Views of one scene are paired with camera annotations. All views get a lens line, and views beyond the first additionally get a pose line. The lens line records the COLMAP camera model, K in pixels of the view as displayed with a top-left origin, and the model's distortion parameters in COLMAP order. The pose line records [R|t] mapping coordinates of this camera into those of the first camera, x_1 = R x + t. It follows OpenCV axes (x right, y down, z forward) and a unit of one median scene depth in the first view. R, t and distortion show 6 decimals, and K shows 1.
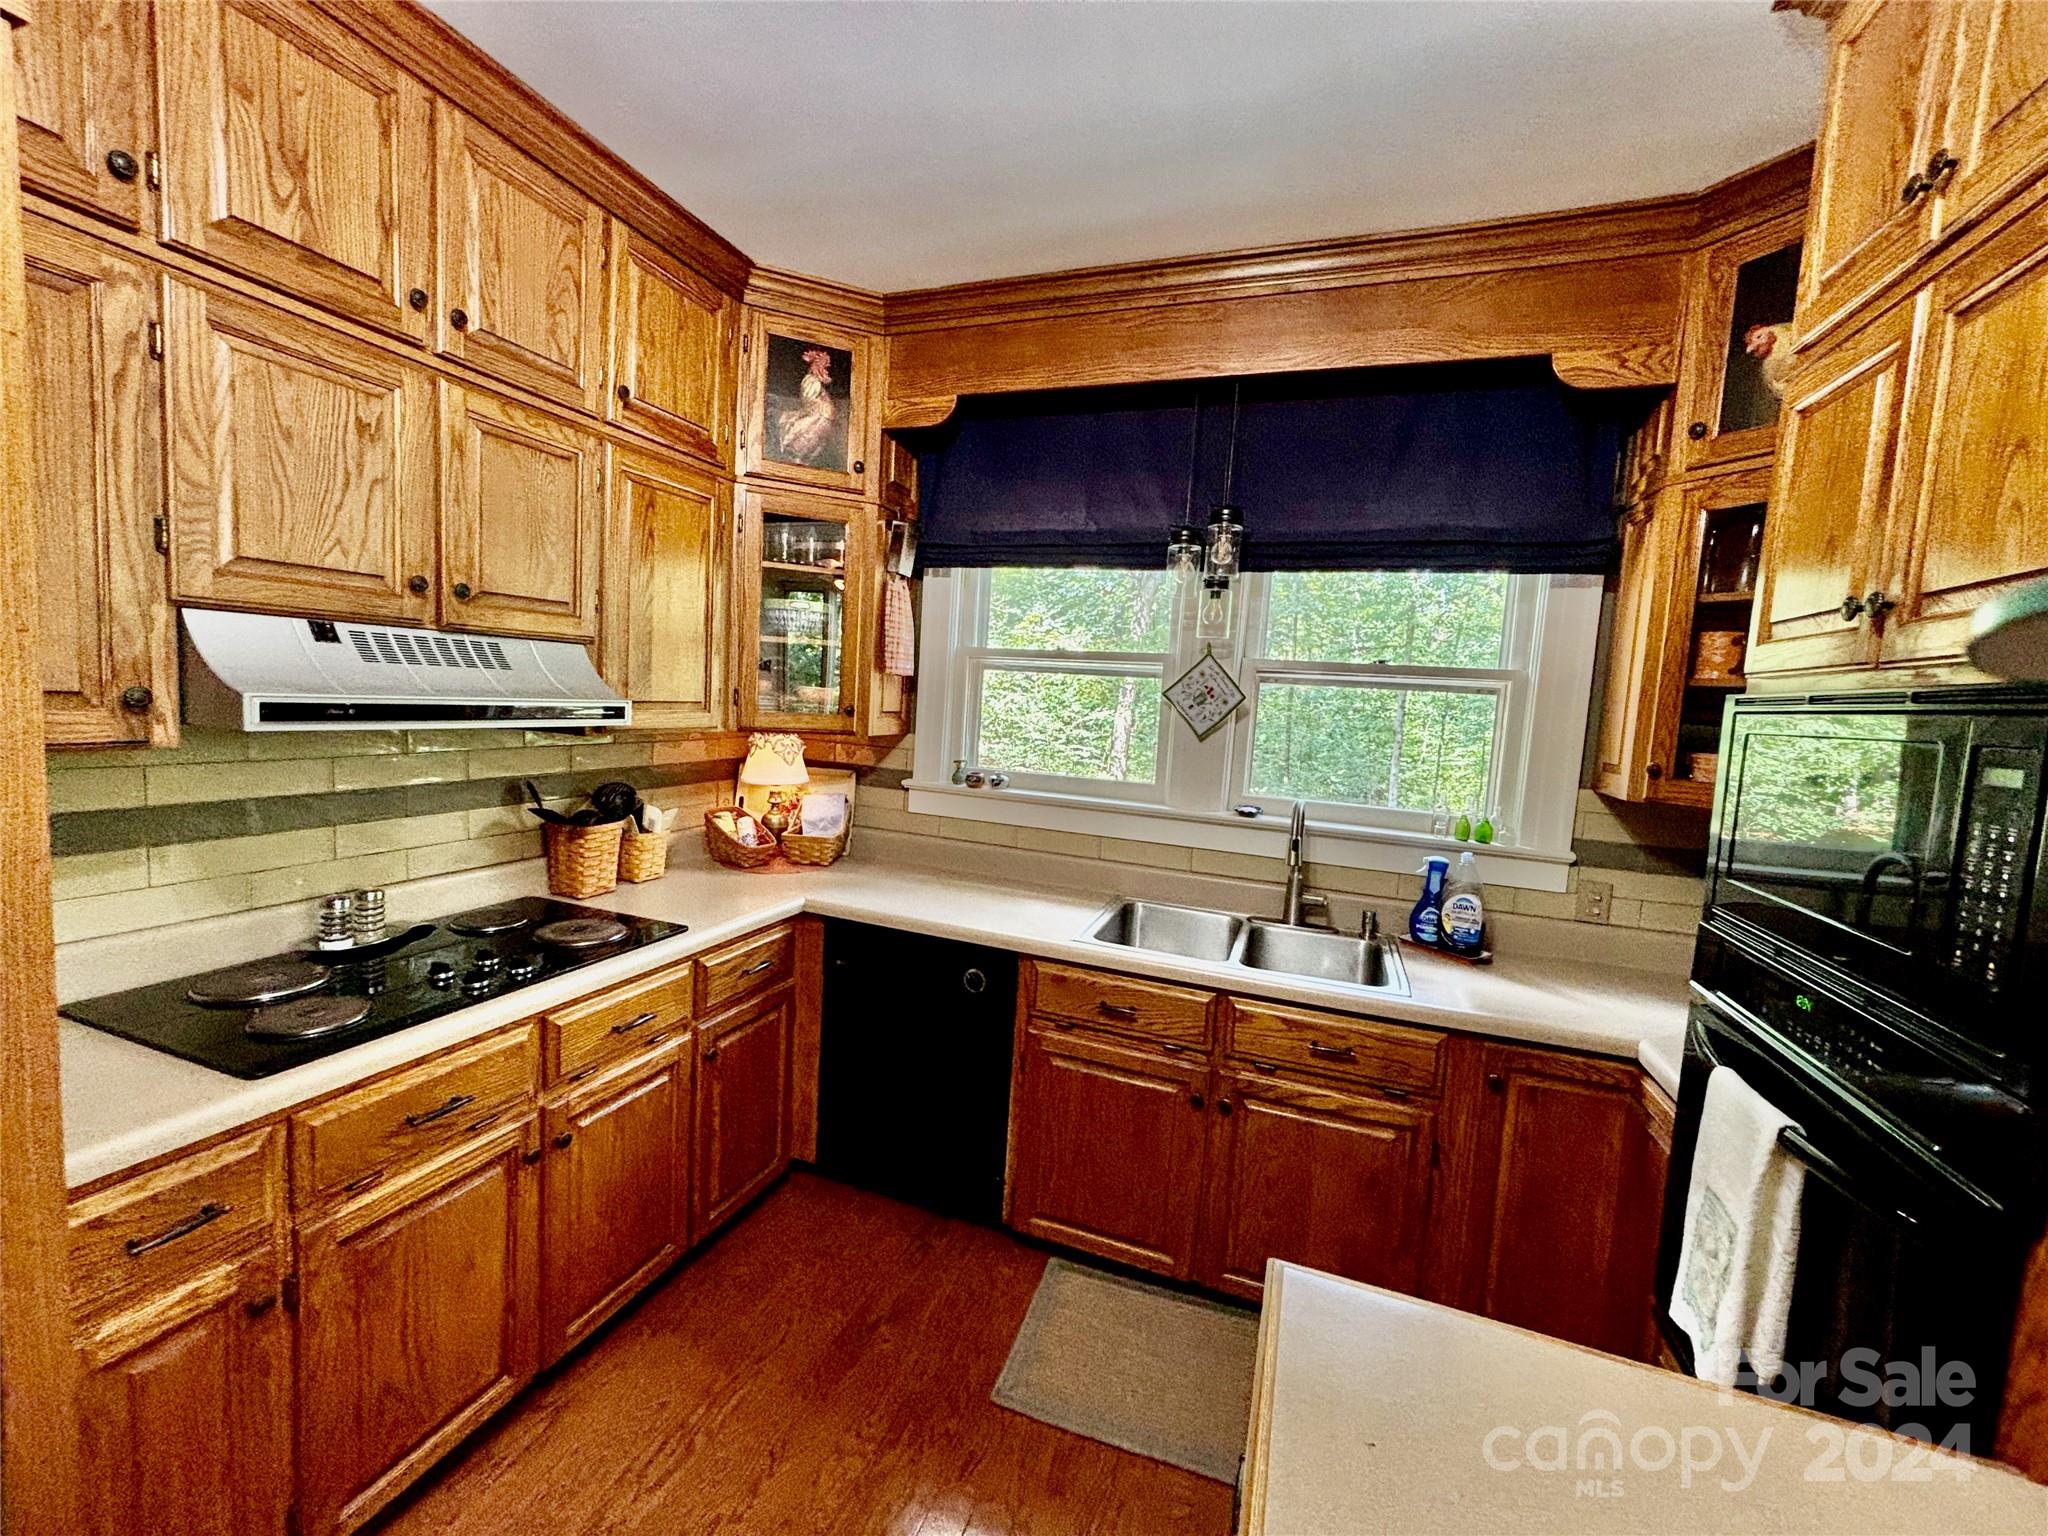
lens RADIAL K [[822.7, 0, 1017.0], [0, 822.7, 763.5], [0, 0, 1]] dist [0.001129, -0.000715]
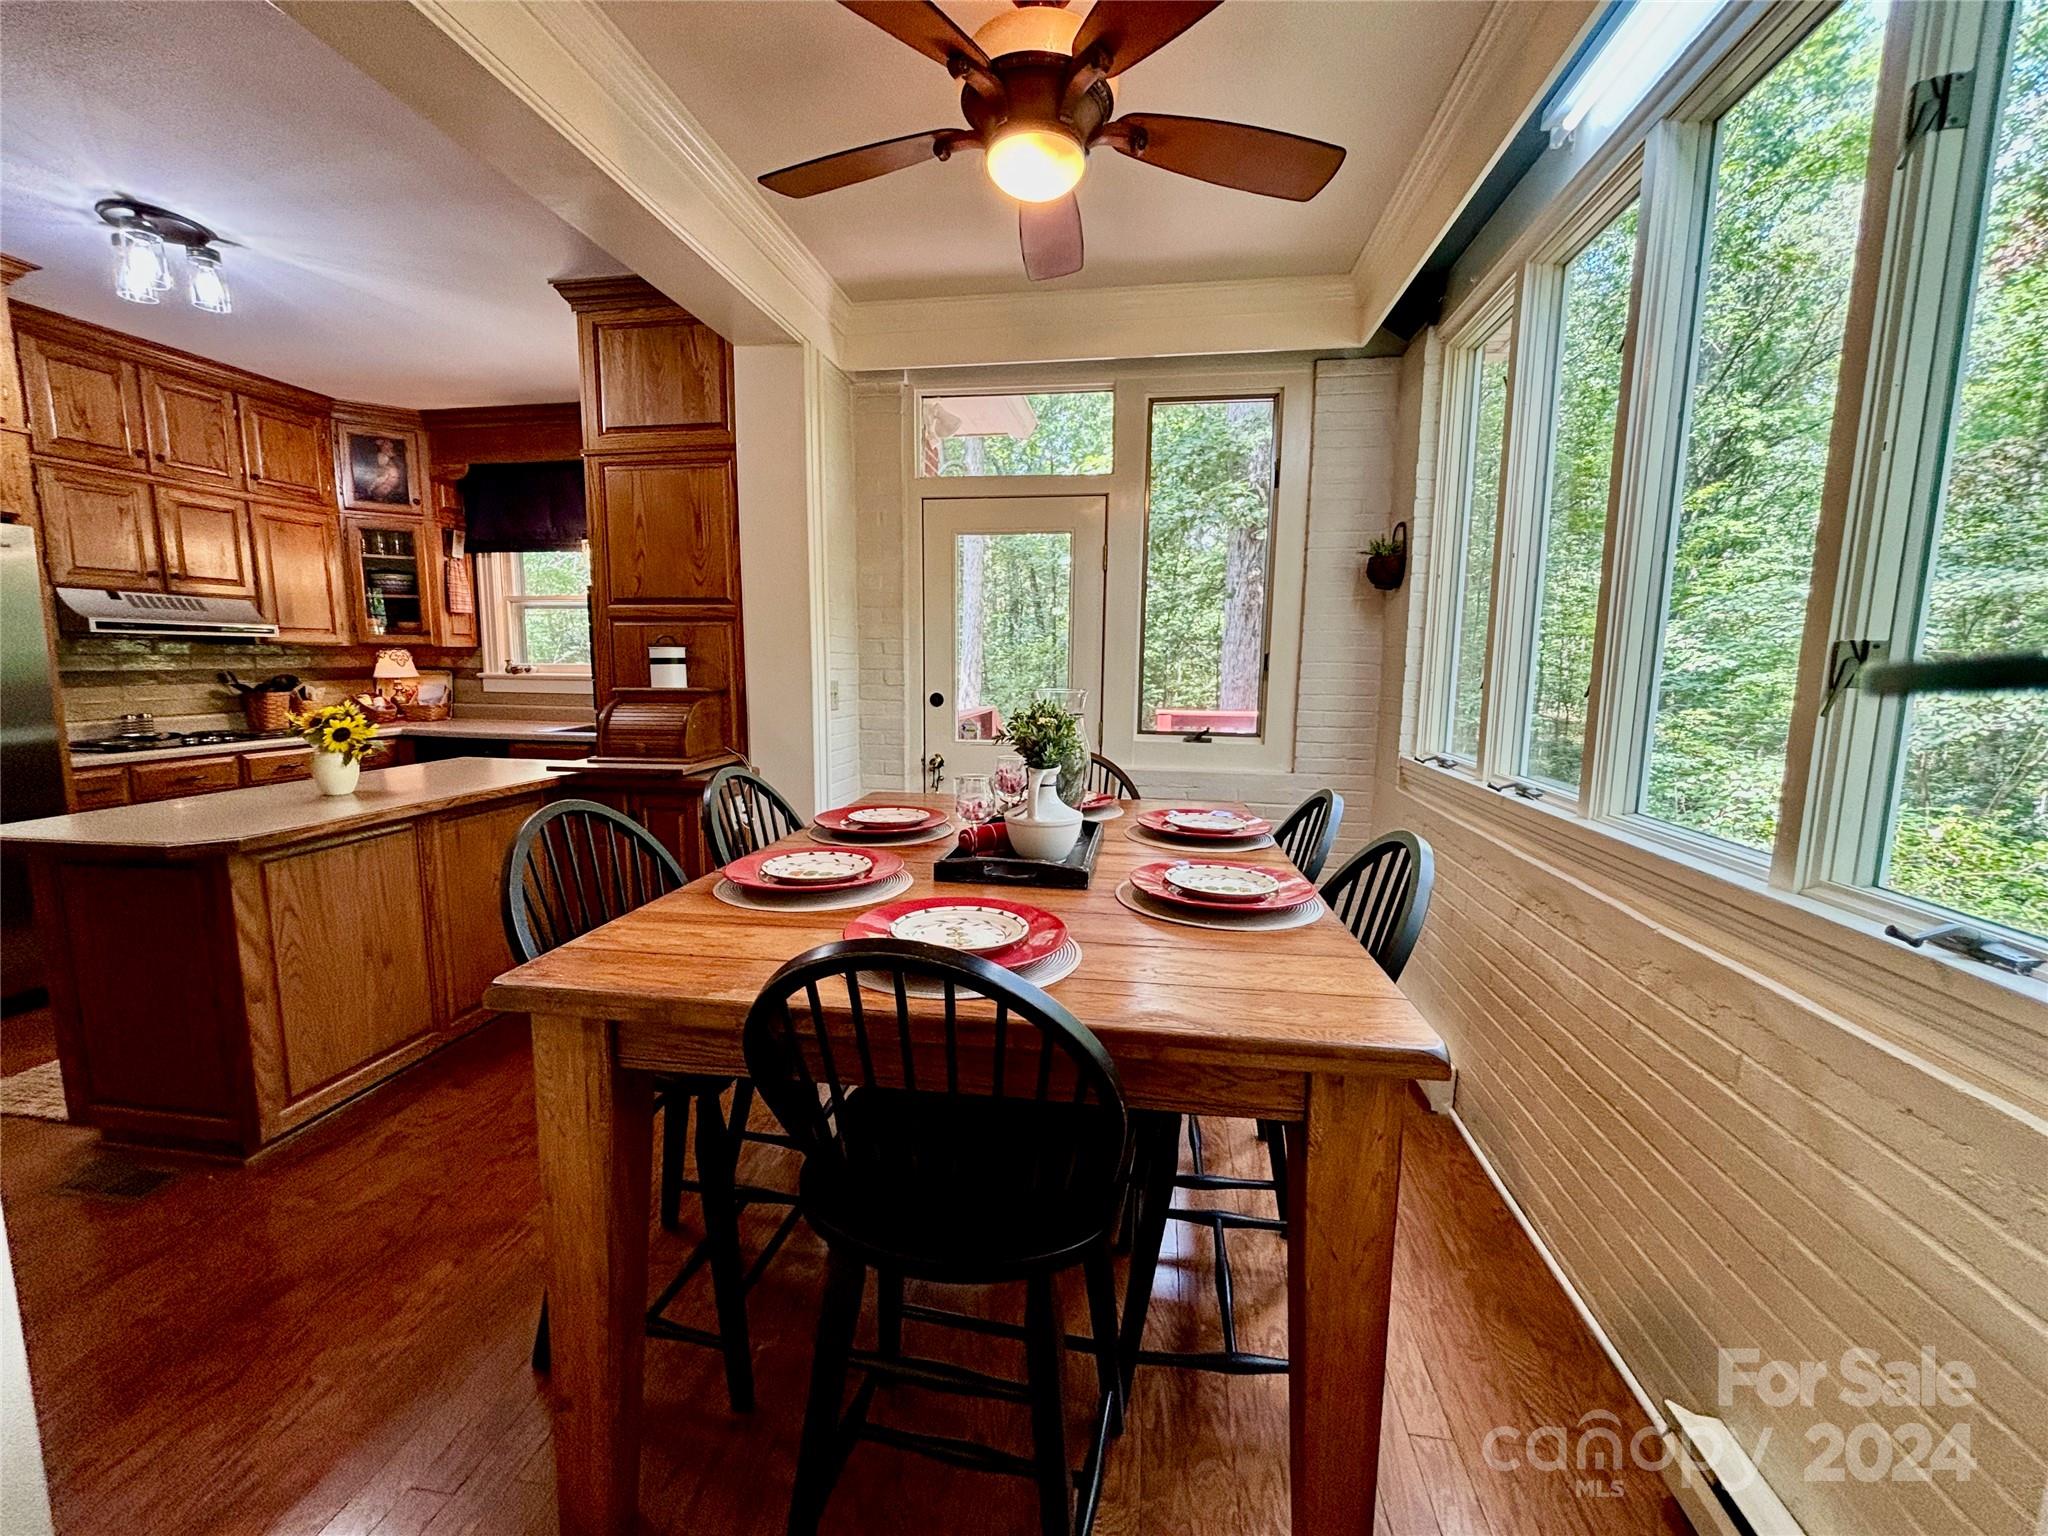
lens RADIAL K [[822.7, 0, 1027.8], [0, 822.7, 770.9], [0, 0, 1]] dist [0.001129, -0.000715]
pose [[0.979284, -0.070546, 0.189804, 0.845297], [0.059130, 0.996122, 0.065156, 0.231354], [-0.193664, -0.052583, 0.979658, -1.249661]]
